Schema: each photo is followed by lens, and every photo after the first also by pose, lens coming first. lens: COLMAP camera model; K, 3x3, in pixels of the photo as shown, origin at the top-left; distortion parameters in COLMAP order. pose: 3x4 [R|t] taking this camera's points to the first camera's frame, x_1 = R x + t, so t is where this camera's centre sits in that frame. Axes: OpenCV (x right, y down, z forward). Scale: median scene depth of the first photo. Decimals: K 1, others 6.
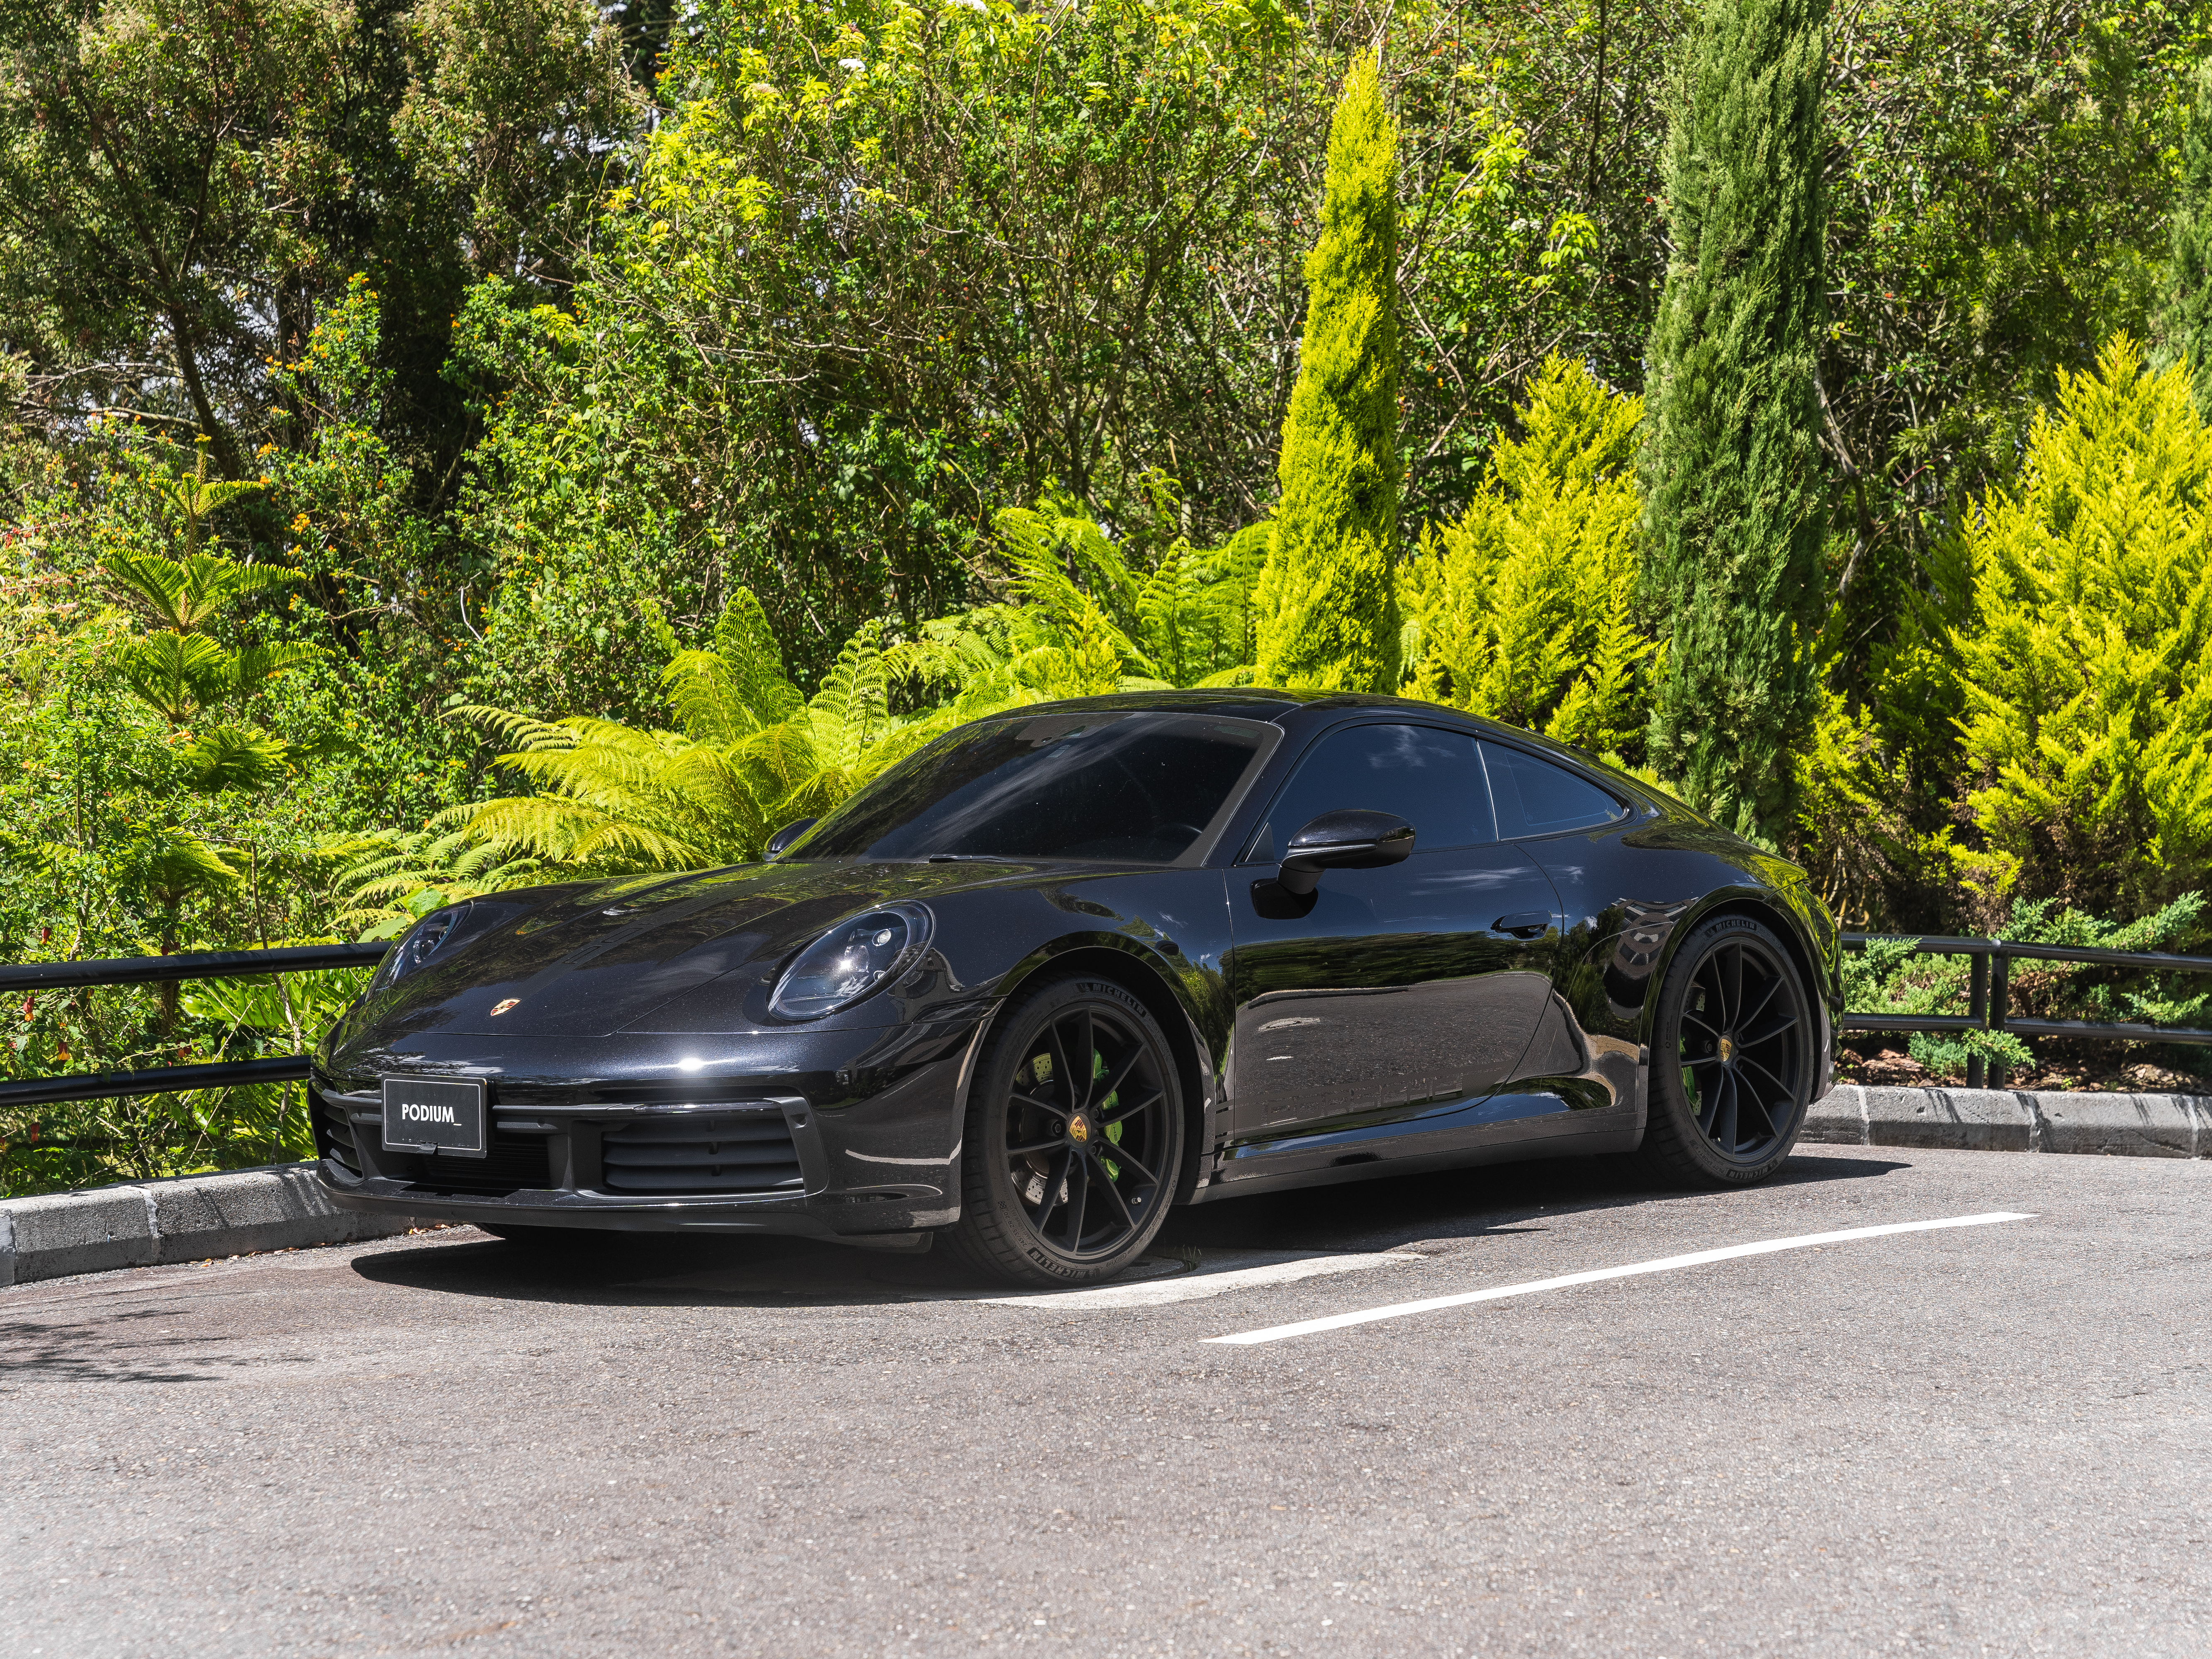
lens RADIAL K [[4338.2, 0, 1105.1], [0, 4338.2, 998.5], [0, 0, 1]] dist [0.046745, 0.087218]
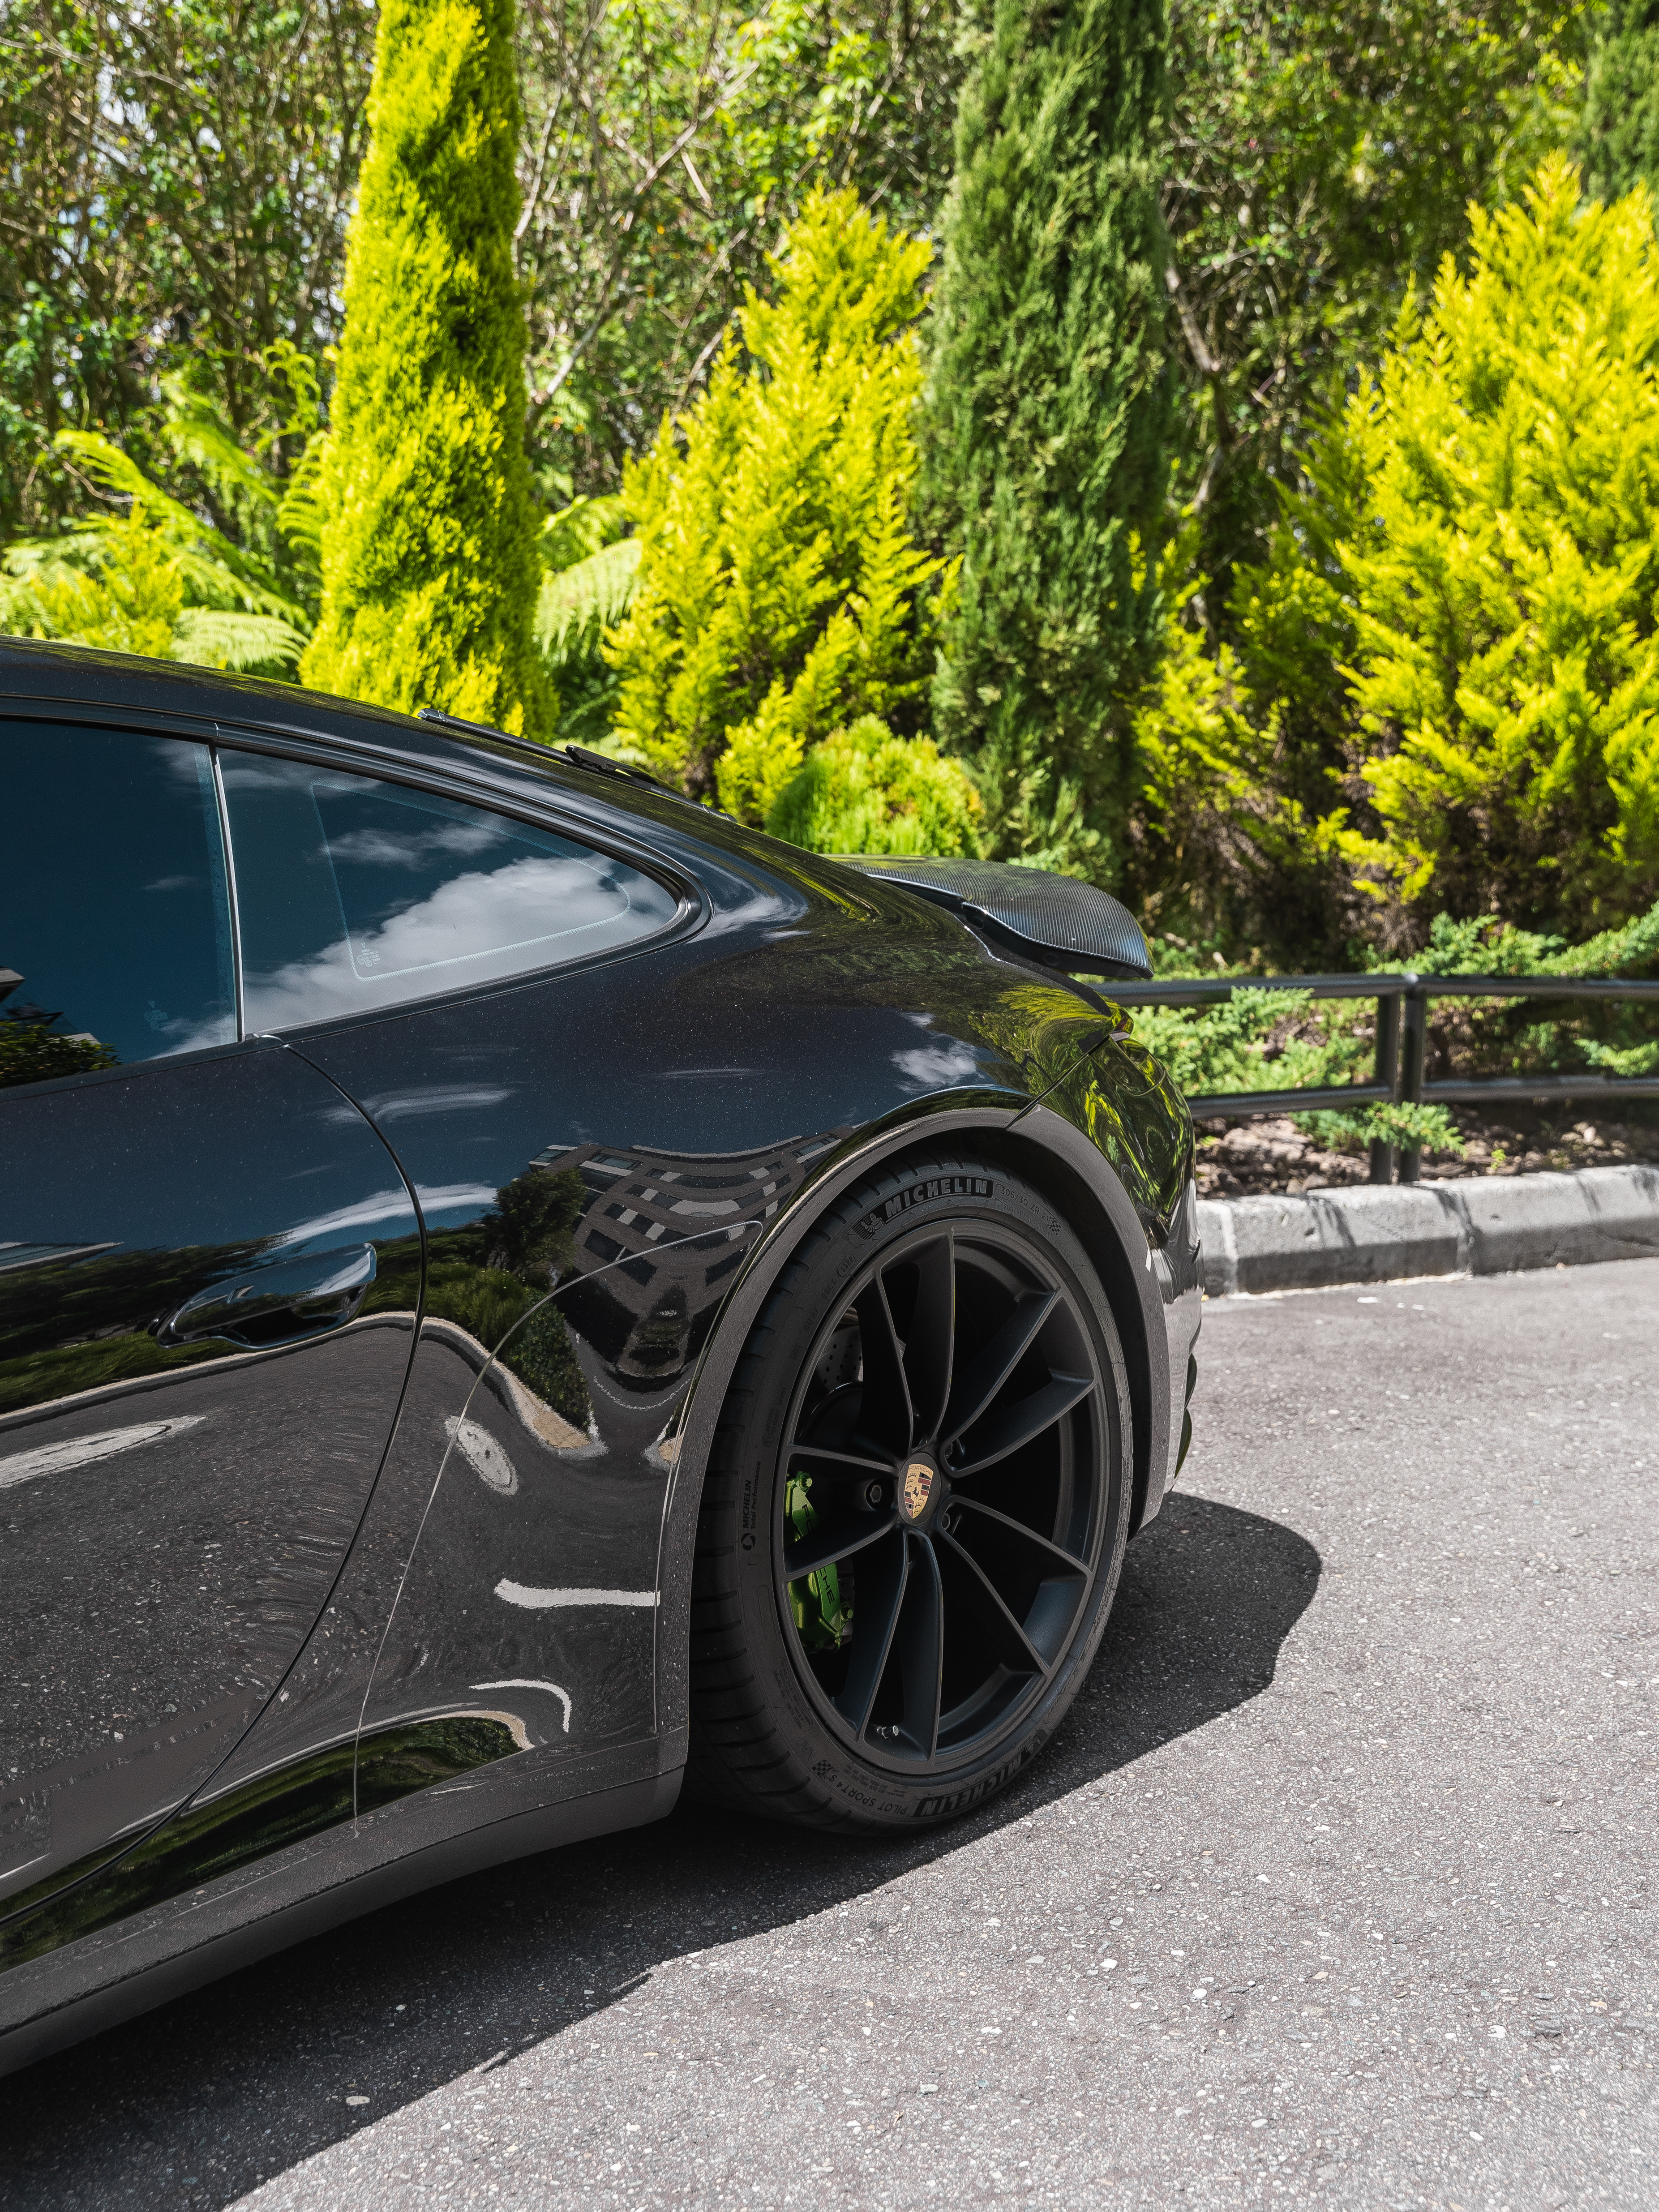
lens RADIAL K [[3031.4, 0, 829.5], [0, 3031.4, 1106.0], [0, 0, 1]] dist [-0.041764, 0.017641]
pose [[0.998776, -0.015679, 0.046904, 0.083105], [0.011815, 0.996600, 0.081542, -0.032954], [-0.048023, -0.080888, 0.995566, 0.492245]]
